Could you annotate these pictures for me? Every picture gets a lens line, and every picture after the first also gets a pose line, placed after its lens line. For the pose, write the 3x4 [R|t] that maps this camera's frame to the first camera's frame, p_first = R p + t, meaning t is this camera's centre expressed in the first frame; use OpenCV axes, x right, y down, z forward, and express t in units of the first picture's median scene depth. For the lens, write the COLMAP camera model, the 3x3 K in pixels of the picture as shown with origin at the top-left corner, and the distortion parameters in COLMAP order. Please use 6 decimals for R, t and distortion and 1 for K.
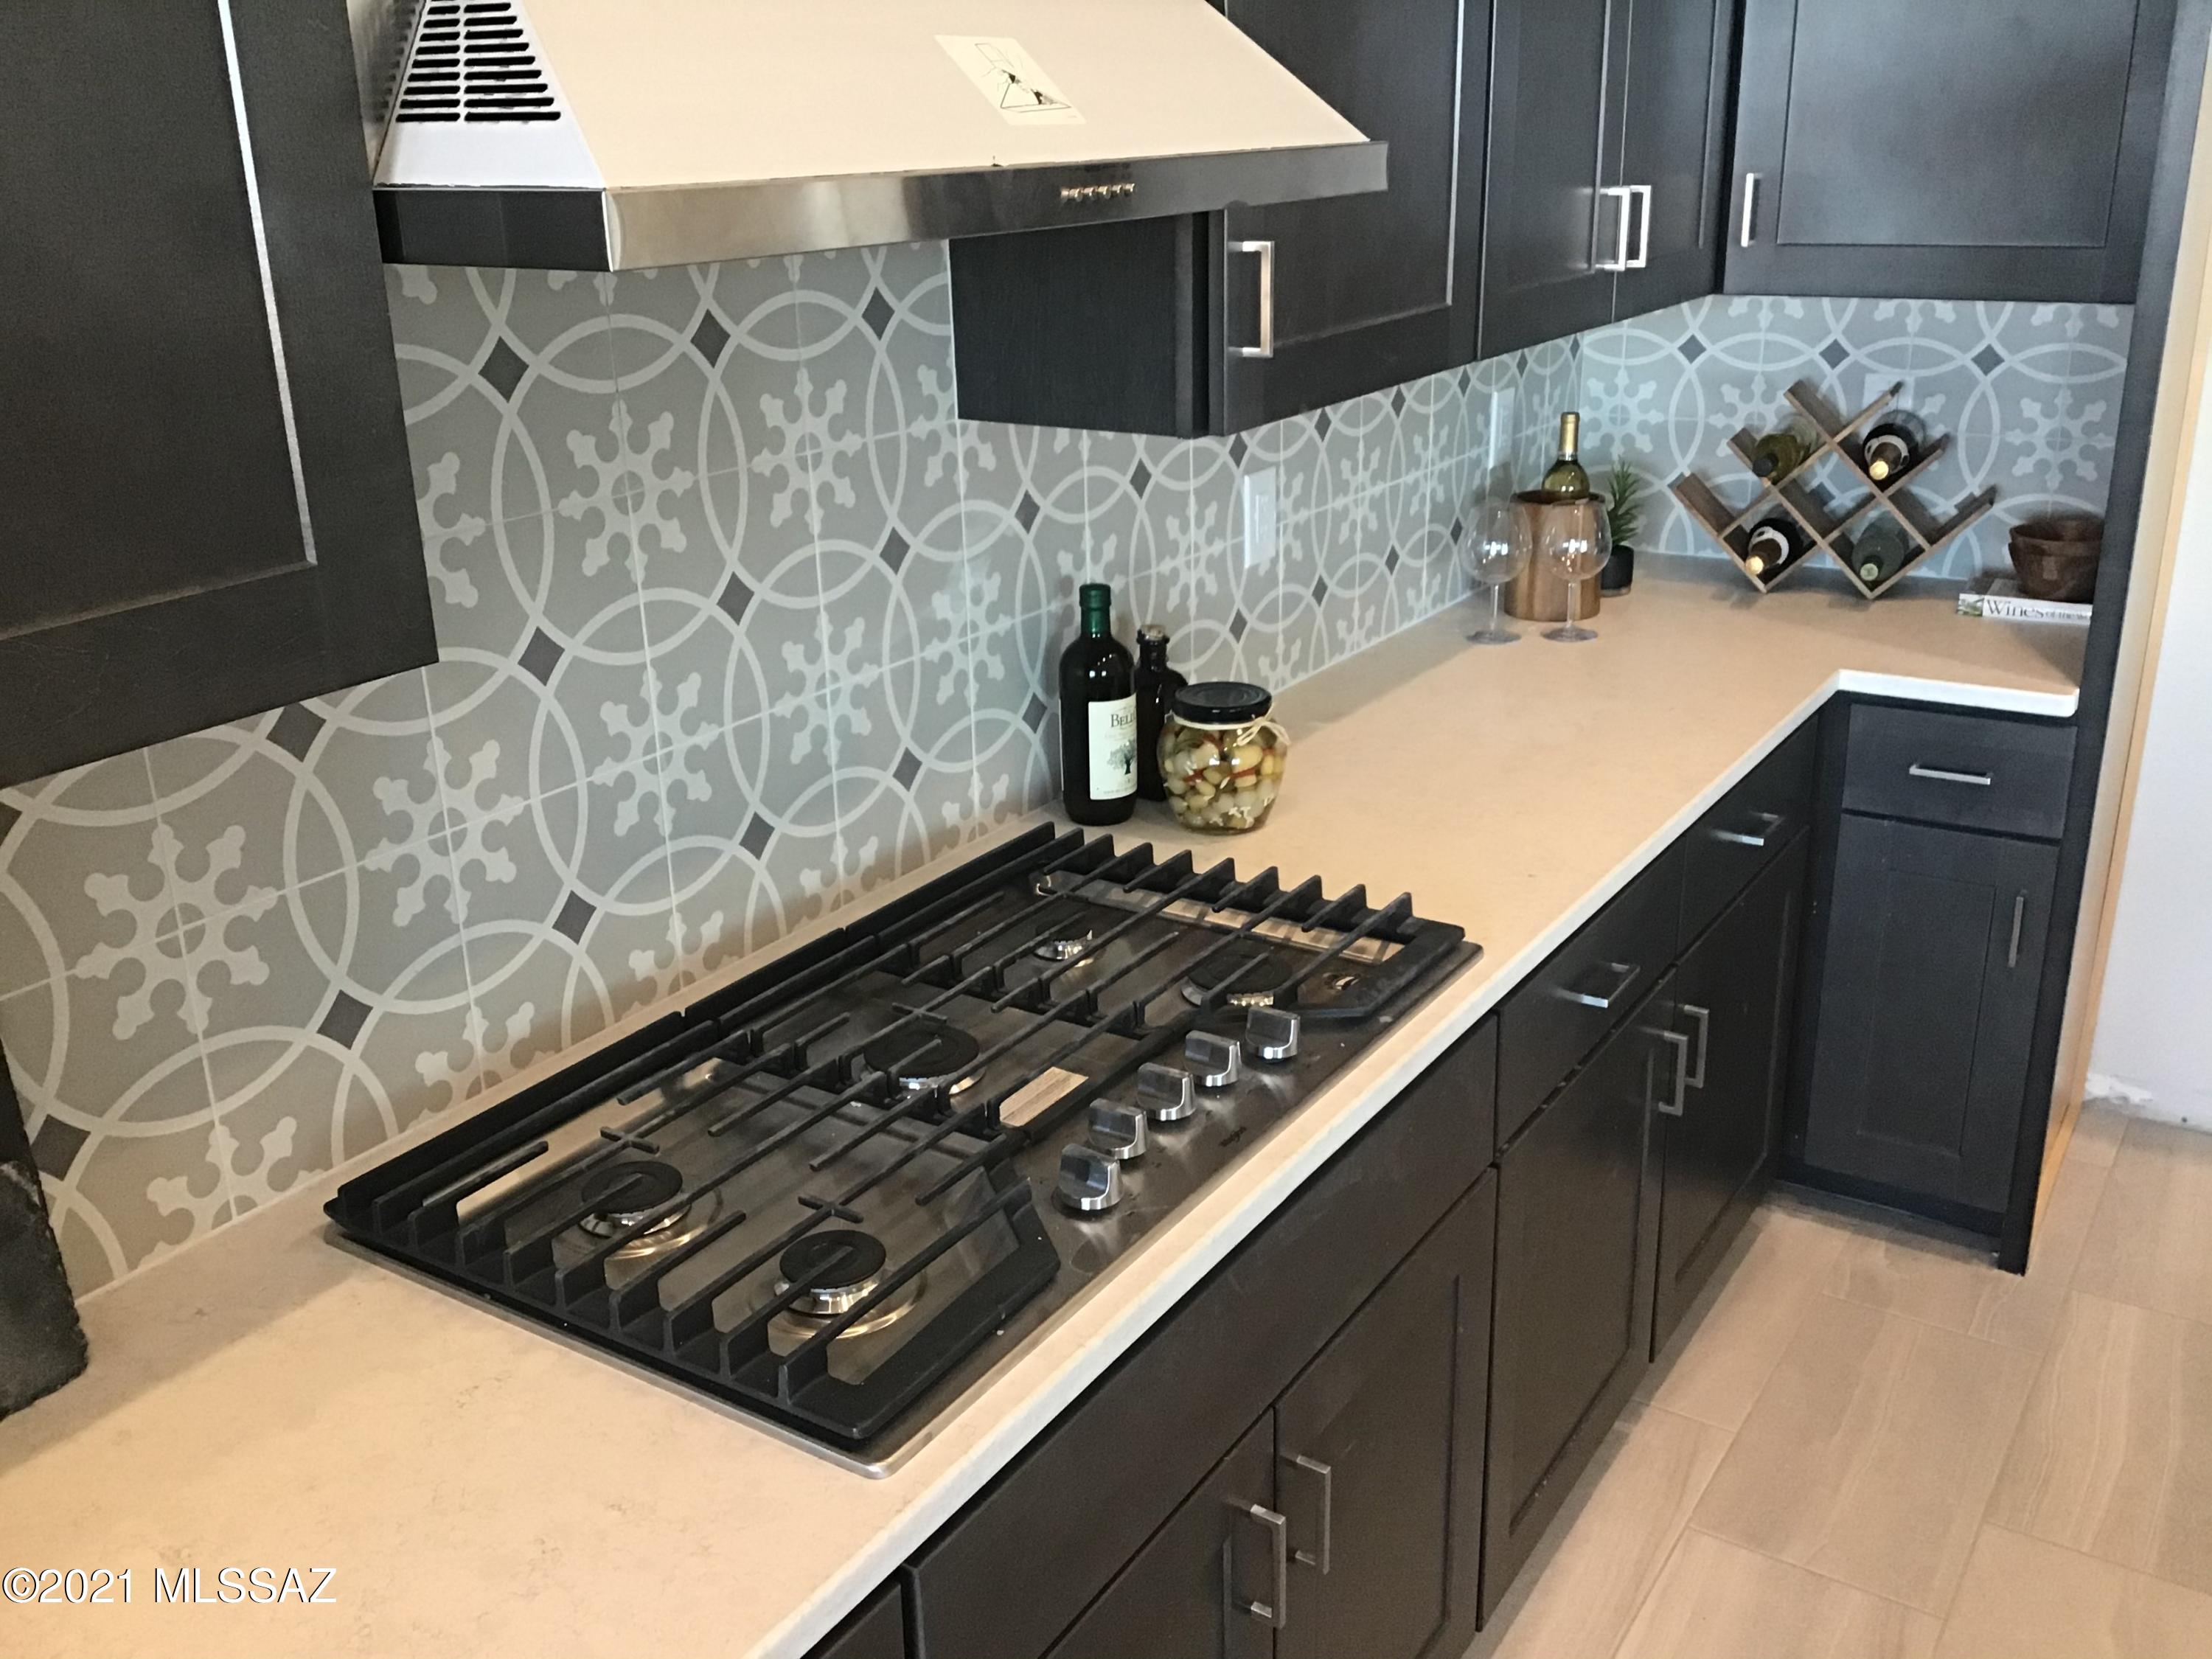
lens RADIAL K [[1987.8, 0, 1113.3], [0, 1987.8, 829.0], [0, 0, 1]] dist [0.120954, -0.220446]
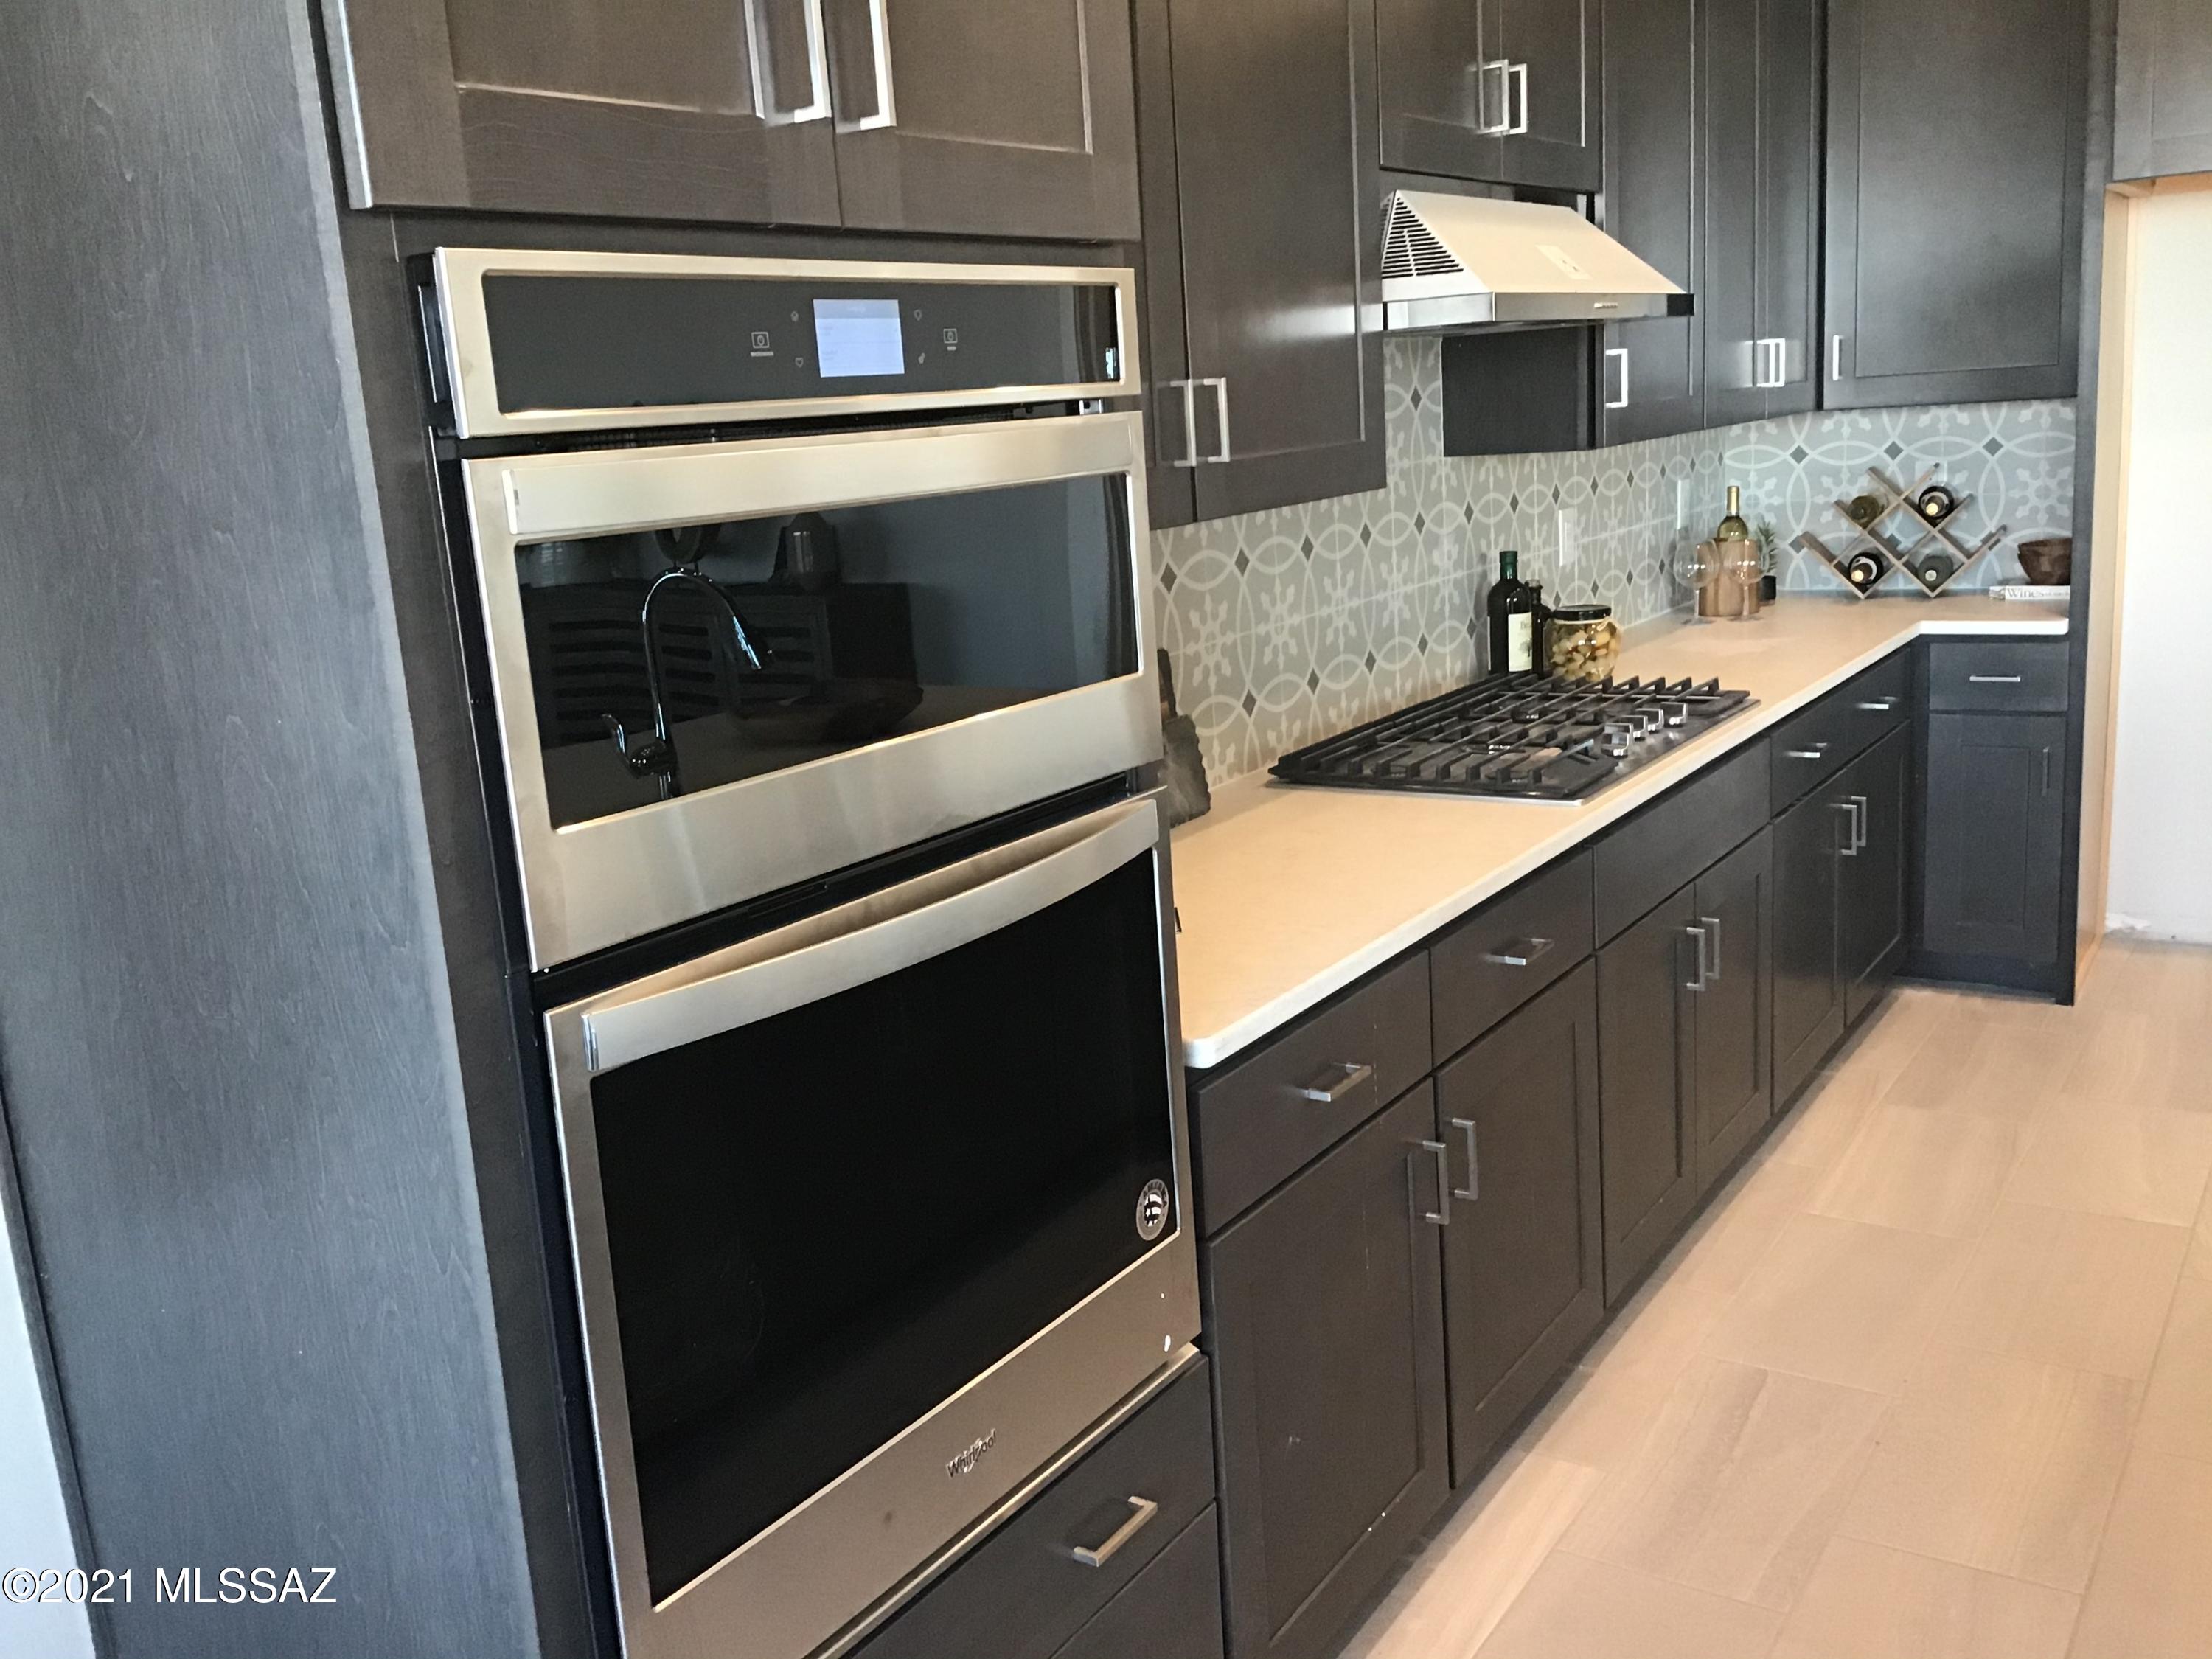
lens RADIAL K [[1987.8, 0, 1113.3], [0, 1987.8, 829.0], [0, 0, 1]] dist [0.120954, -0.220446]
pose [[0.999164, -0.039622, -0.010108, -0.255745], [0.037931, 0.990408, -0.132864, 0.252929], [0.015275, 0.132370, 0.991083, -0.547772]]
